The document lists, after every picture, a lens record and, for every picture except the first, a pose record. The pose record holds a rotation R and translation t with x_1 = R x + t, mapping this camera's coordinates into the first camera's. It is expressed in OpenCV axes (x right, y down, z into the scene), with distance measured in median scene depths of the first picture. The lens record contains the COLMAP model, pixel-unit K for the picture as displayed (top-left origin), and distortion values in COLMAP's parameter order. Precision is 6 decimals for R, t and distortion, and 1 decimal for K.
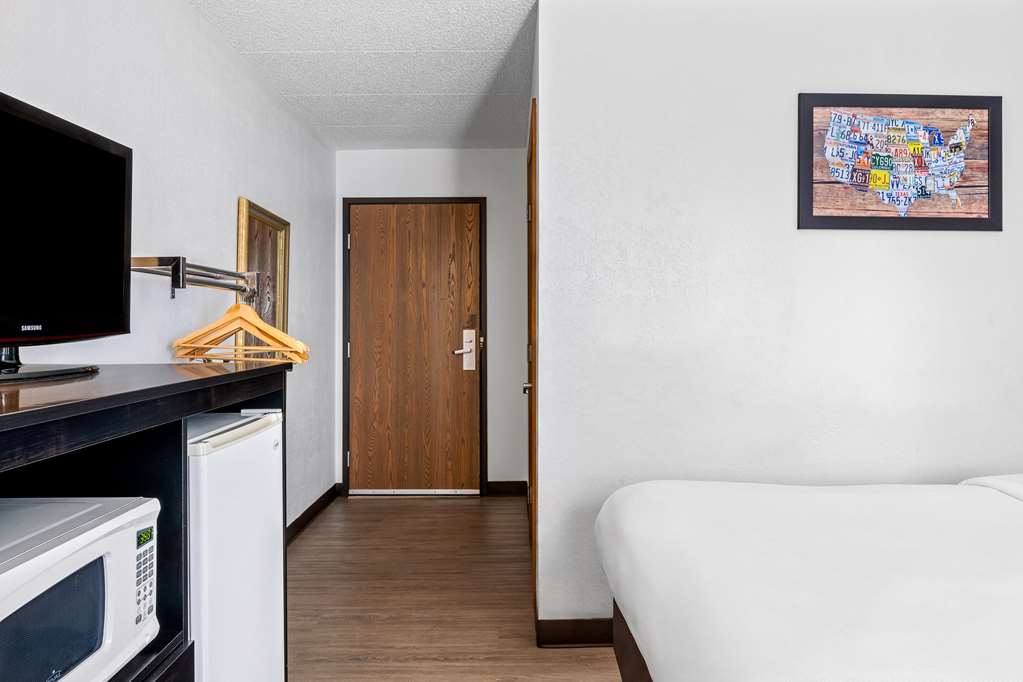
lens RADIAL K [[722.5, 0, 511.5], [0, 722.5, 341.0], [0, 0, 1]] dist [0.003517, -0.001556]
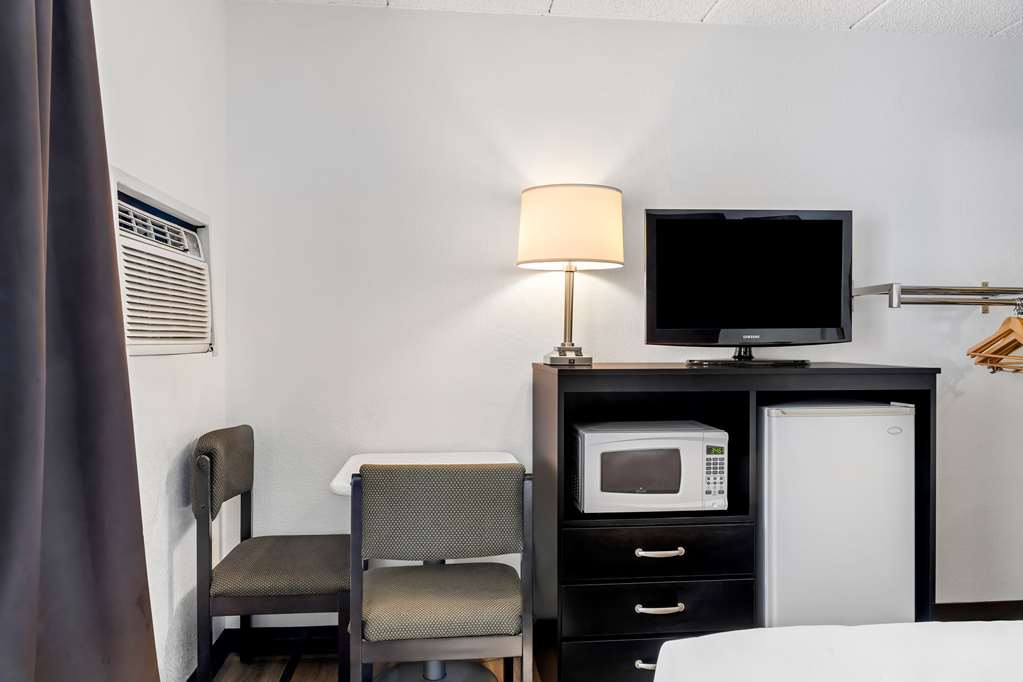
lens RADIAL K [[722.5, 0, 511.5], [0, 722.5, 341.0], [0, 0, 1]] dist [0.003517, -0.001556]
pose [[0.105572, -0.000415, -0.994412, 0.816135], [-0.029981, 0.999544, -0.003600, 0.014445], [0.993960, 0.030193, 0.105512, 0.197383]]
